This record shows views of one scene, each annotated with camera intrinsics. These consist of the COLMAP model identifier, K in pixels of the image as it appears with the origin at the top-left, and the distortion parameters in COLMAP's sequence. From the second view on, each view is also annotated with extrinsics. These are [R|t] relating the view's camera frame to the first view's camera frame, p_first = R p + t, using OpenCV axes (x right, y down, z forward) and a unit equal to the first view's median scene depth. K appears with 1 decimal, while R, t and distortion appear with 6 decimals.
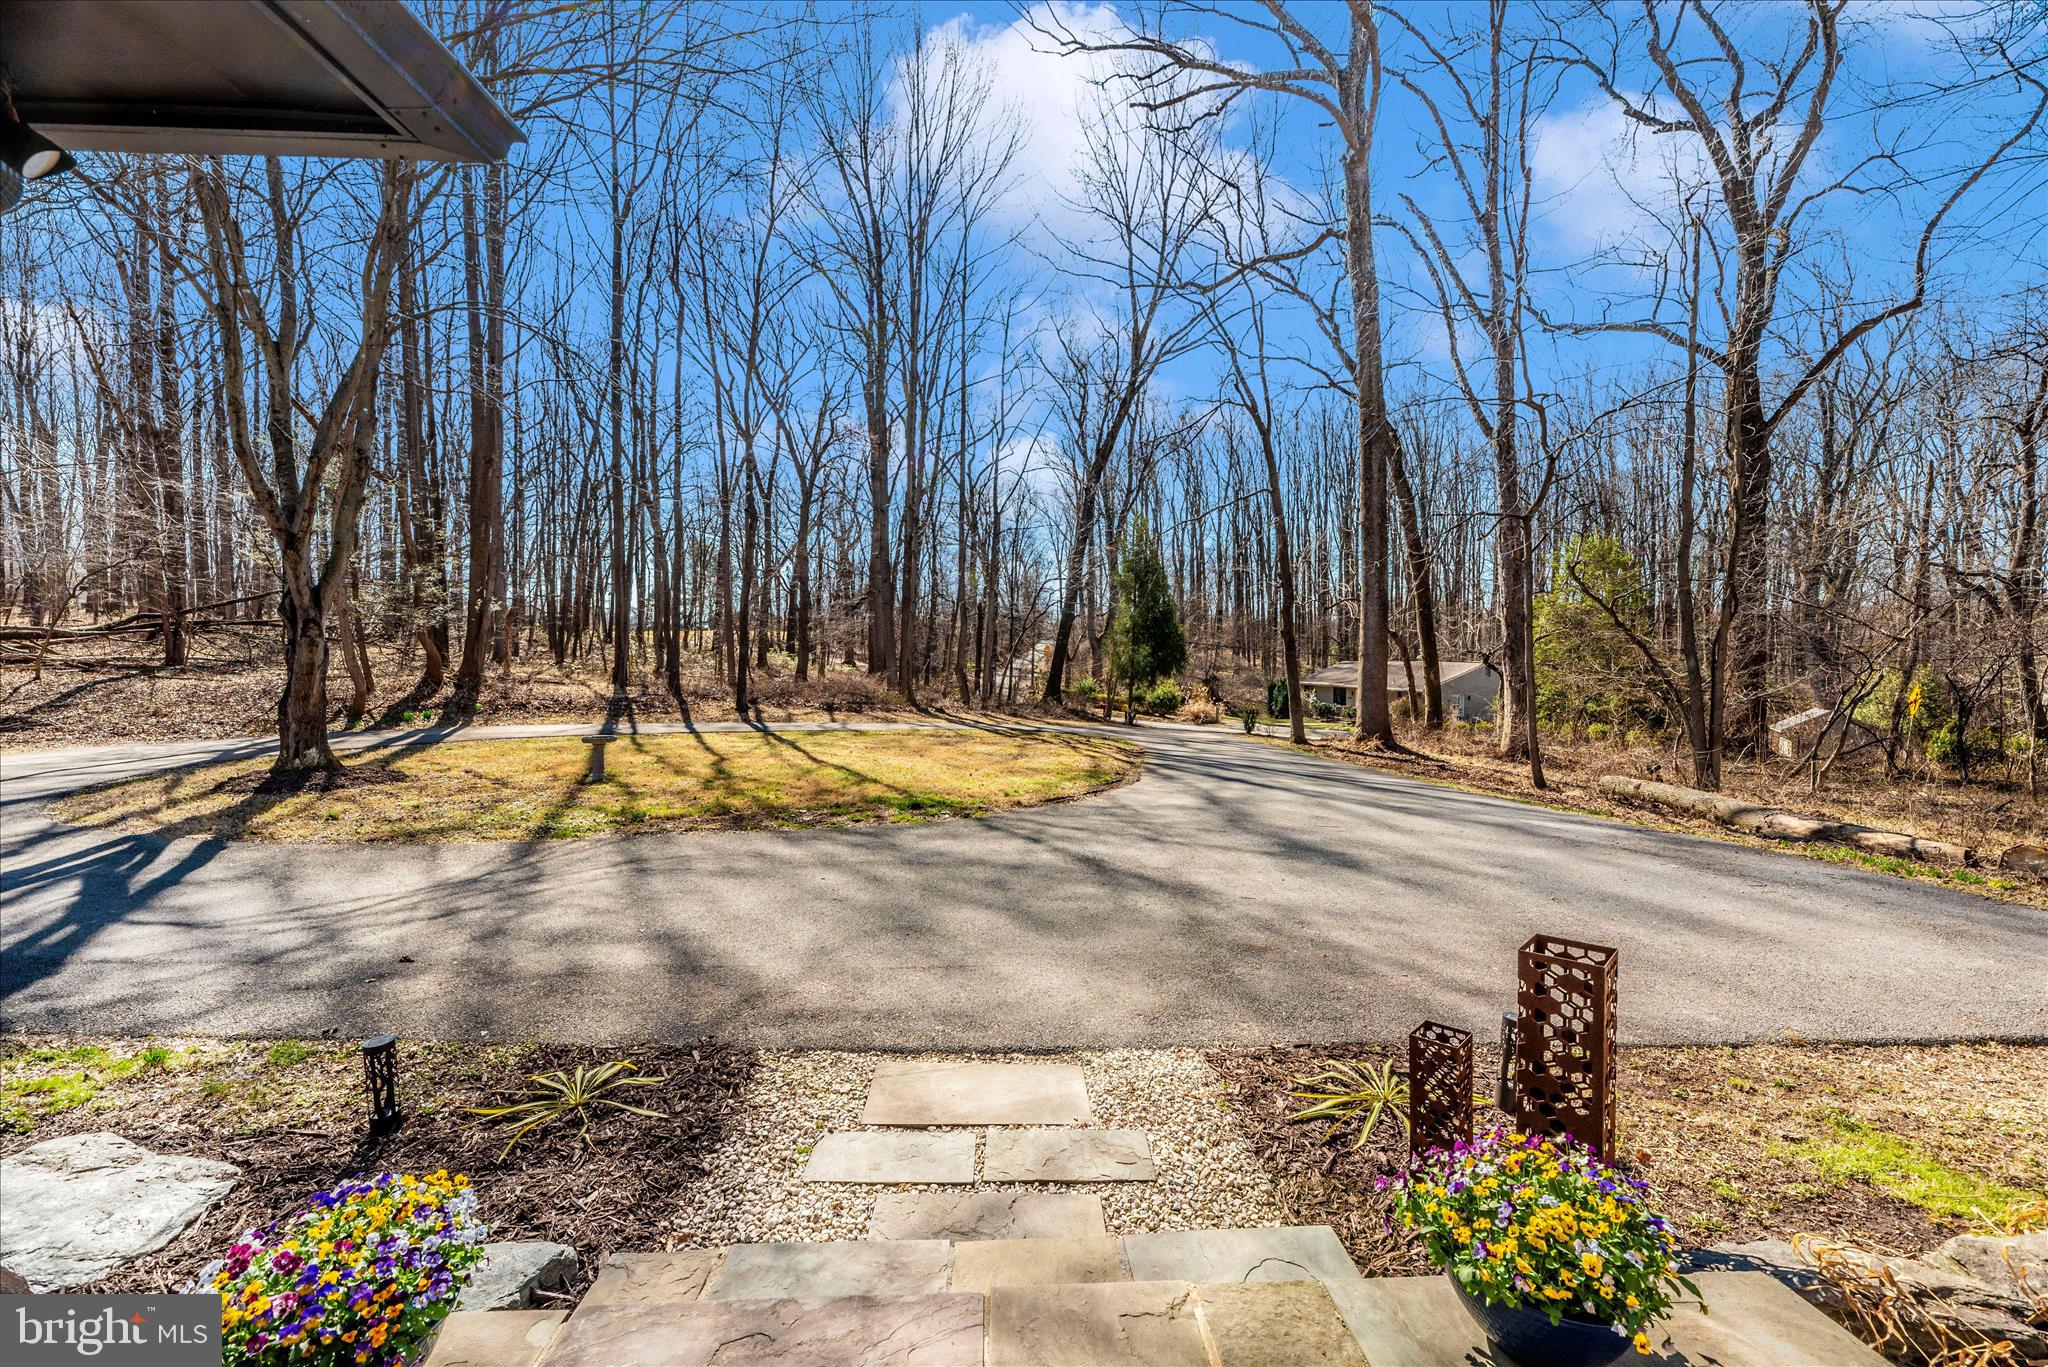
lens RADIAL K [[868.1, 0, 1000.0], [0, 868.1, 686.3], [0, 0, 1]] dist [-0.000037, -0.000391]
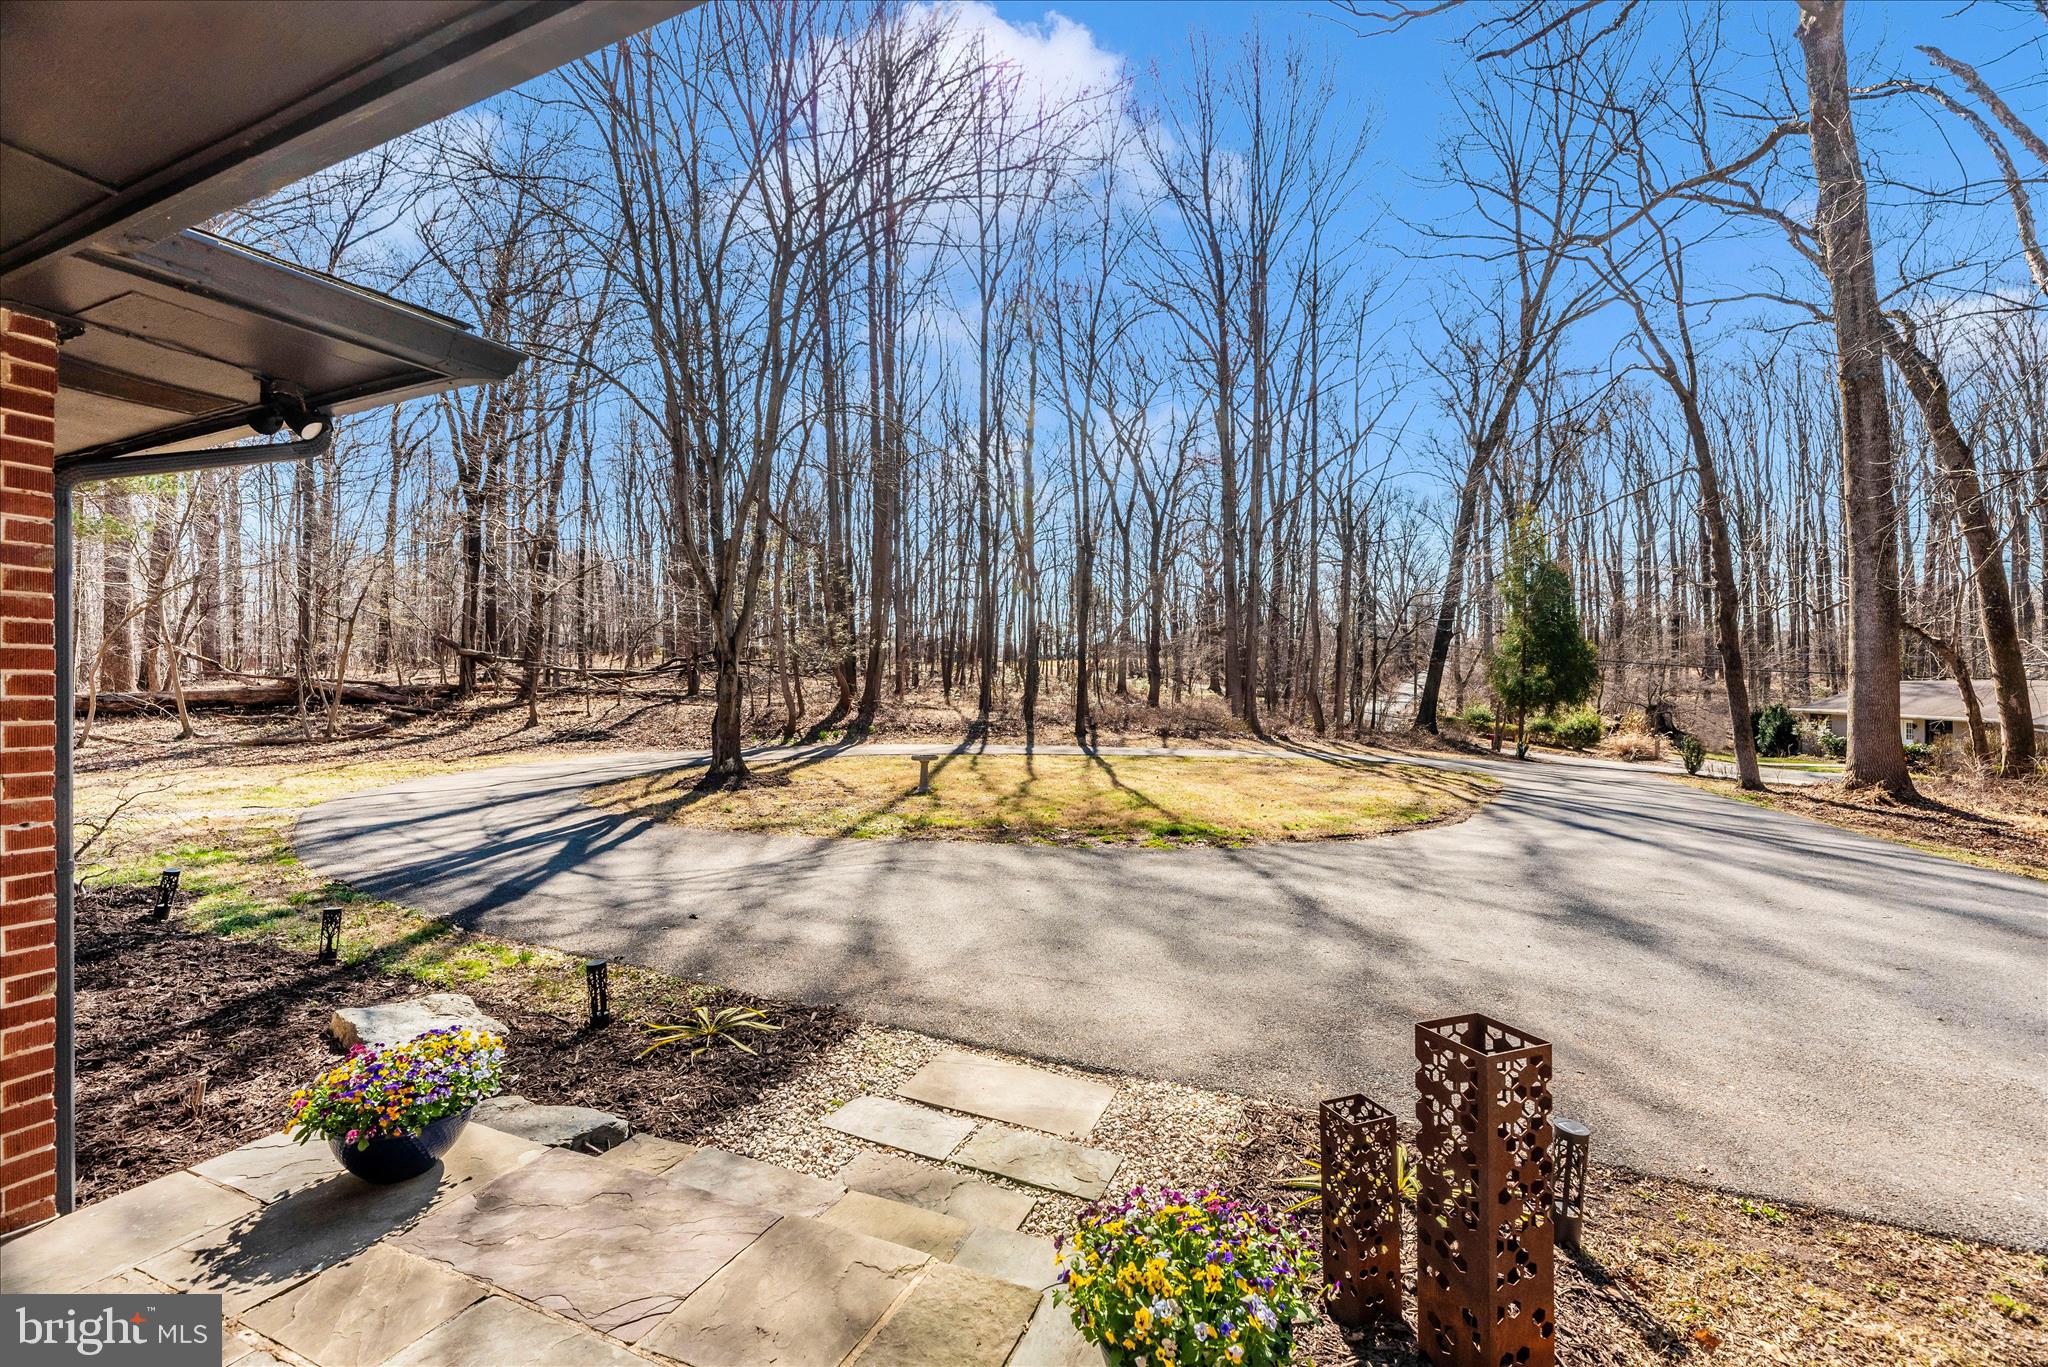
lens RADIAL K [[868.1, 0, 1000.0], [0, 868.1, 686.3], [0, 0, 1]] dist [-0.000037, -0.000391]
pose [[0.889270, -0.009483, -0.457284, 0.117205], [-0.003752, 0.999600, -0.028026, -0.001582], [0.457366, 0.026639, 0.888879, 0.005142]]
